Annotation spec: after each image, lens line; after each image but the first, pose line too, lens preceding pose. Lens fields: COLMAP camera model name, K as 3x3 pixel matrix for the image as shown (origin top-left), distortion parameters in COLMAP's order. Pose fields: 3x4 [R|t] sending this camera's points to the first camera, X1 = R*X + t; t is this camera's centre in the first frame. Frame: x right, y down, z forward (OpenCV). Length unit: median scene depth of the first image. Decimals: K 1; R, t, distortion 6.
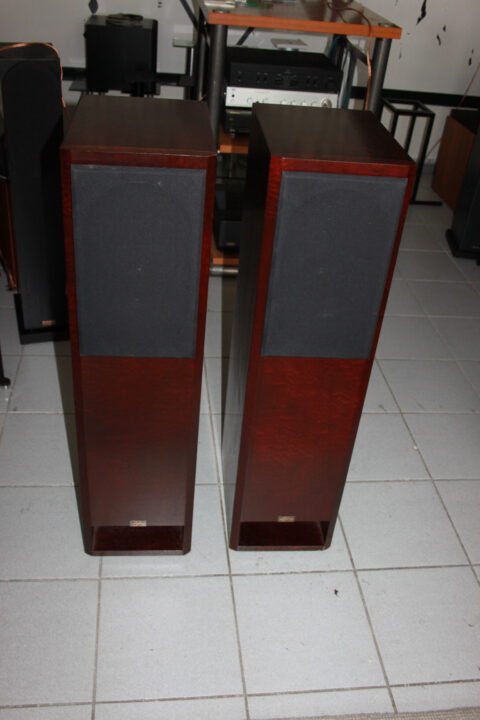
lens RADIAL K [[700.1, 0, 239.7], [0, 700.1, 368.1], [0, 0, 1]] dist [-0.129365, 0.137478]
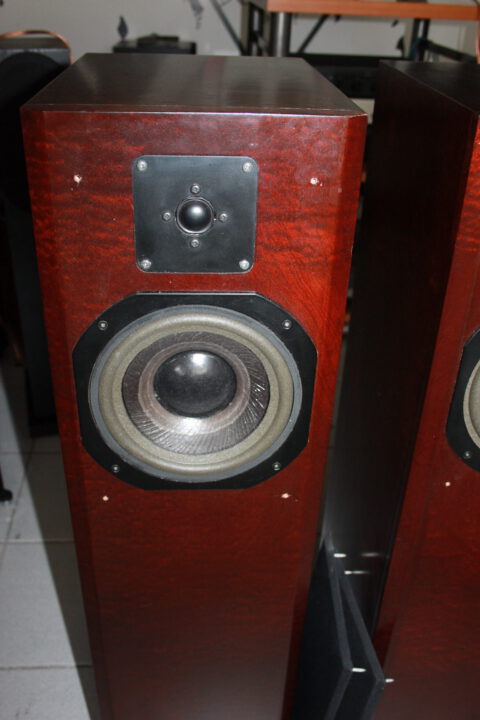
lens RADIAL K [[673.2, 0, 240.0], [0, 673.2, 360.0], [0, 0, 1]] dist [-0.120868, 0.114464]
pose [[0.998238, -0.030494, -0.050900, -0.052201], [0.026621, 0.996820, -0.075114, -0.062226], [0.053028, 0.073627, 0.995875, 0.304434]]
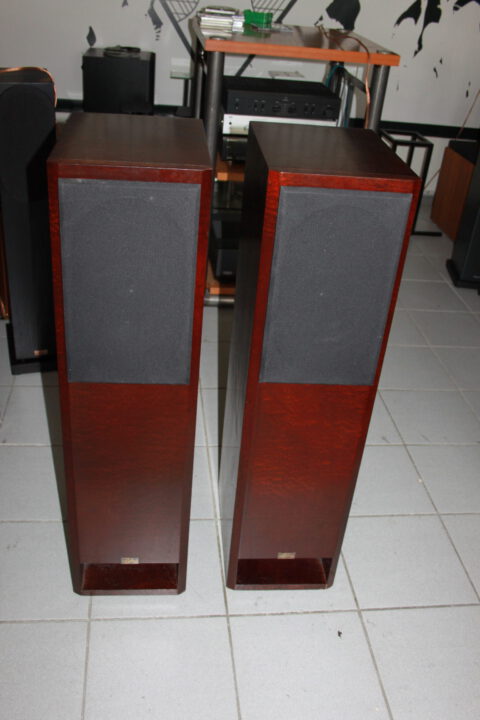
lens RADIAL K [[700.1, 0, 239.7], [0, 700.1, 368.1], [0, 0, 1]] dist [-0.129365, 0.137478]
pose [[0.999996, -0.001891, 0.002008, 0.001443], [0.001994, 0.998629, -0.052307, 0.008232], [-0.001906, 0.052310, 0.998629, 0.032840]]
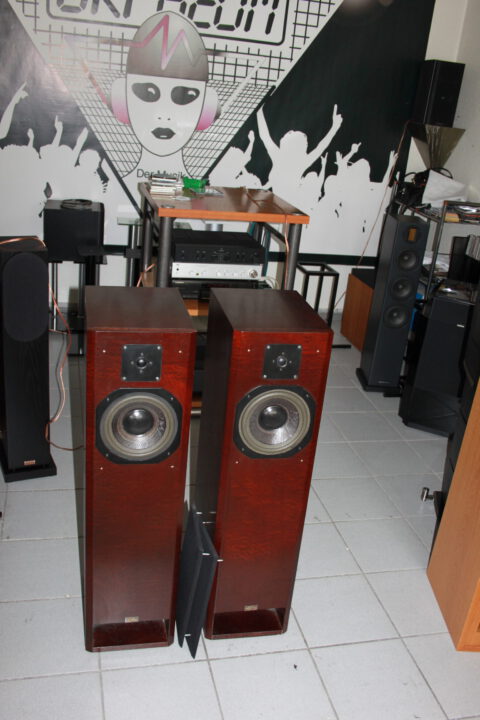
lens RADIAL K [[700.1, 0, 239.7], [0, 700.1, 368.1], [0, 0, 1]] dist [-0.129365, 0.137478]
pose [[0.991941, -0.038143, 0.120823, -0.064987], [0.061329, 0.978994, -0.194445, 0.028182], [-0.110868, 0.200288, 0.973444, -0.213109]]
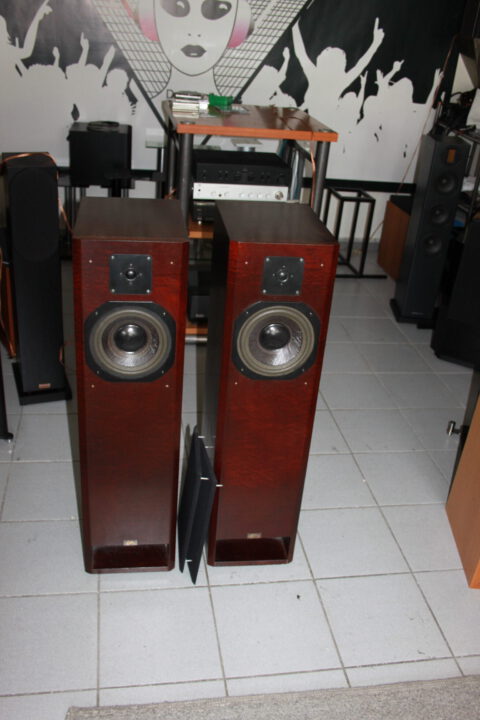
lens RADIAL K [[693.6, 0, 239.8], [0, 693.6, 371.4], [0, 0, 1]] dist [-0.119305, 0.105269]
pose [[0.998637, -0.029353, 0.043148, -0.000402], [0.033816, 0.993722, -0.106642, 0.046602], [-0.039747, 0.107956, 0.993361, -0.160171]]
